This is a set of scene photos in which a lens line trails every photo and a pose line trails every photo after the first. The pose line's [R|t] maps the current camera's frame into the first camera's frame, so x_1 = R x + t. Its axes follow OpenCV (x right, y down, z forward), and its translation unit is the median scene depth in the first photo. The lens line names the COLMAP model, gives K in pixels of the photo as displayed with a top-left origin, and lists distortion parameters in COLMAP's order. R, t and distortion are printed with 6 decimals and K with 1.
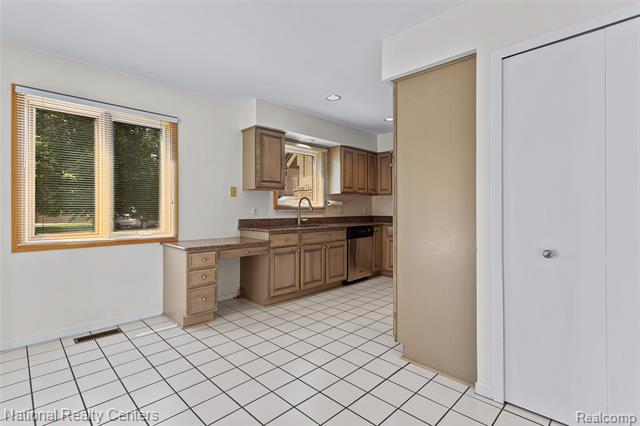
lens RADIAL K [[305.9, 0, 337.6], [0, 305.9, 206.5], [0, 0, 1]] dist [-0.004439, 0.003609]
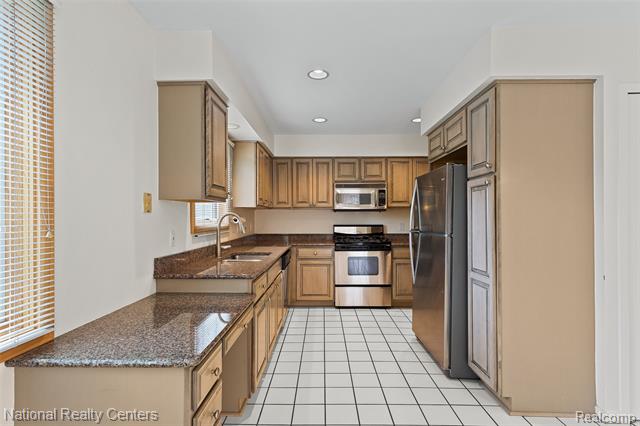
lens RADIAL K [[305.9, 0, 322.1], [0, 305.9, 215.3], [0, 0, 1]] dist [-0.004439, 0.003609]
pose [[0.736600, 0.002967, 0.676322, -0.452415], [-0.003222, 0.999994, -0.000878, -0.028425], [-0.676321, -0.001533, 0.736605, 0.443312]]
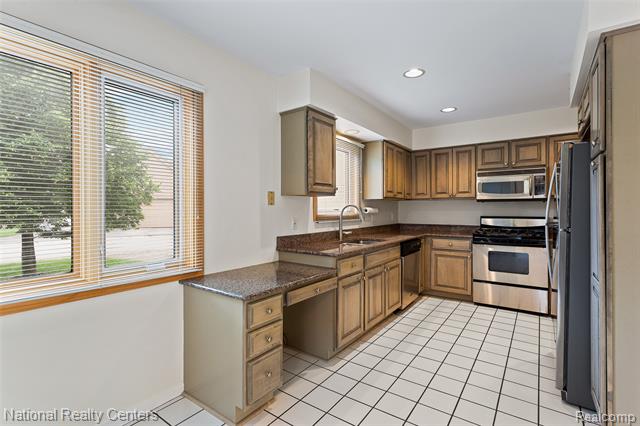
lens RADIAL K [[305.9, 0, 339.1], [0, 305.9, 206.1], [0, 0, 1]] dist [-0.004439, 0.003609]
pose [[0.987346, 0.000008, 0.158578, -0.289486], [0.000019, 1.000000, -0.000171, -0.029004], [-0.158578, 0.000172, 0.987346, 0.266275]]
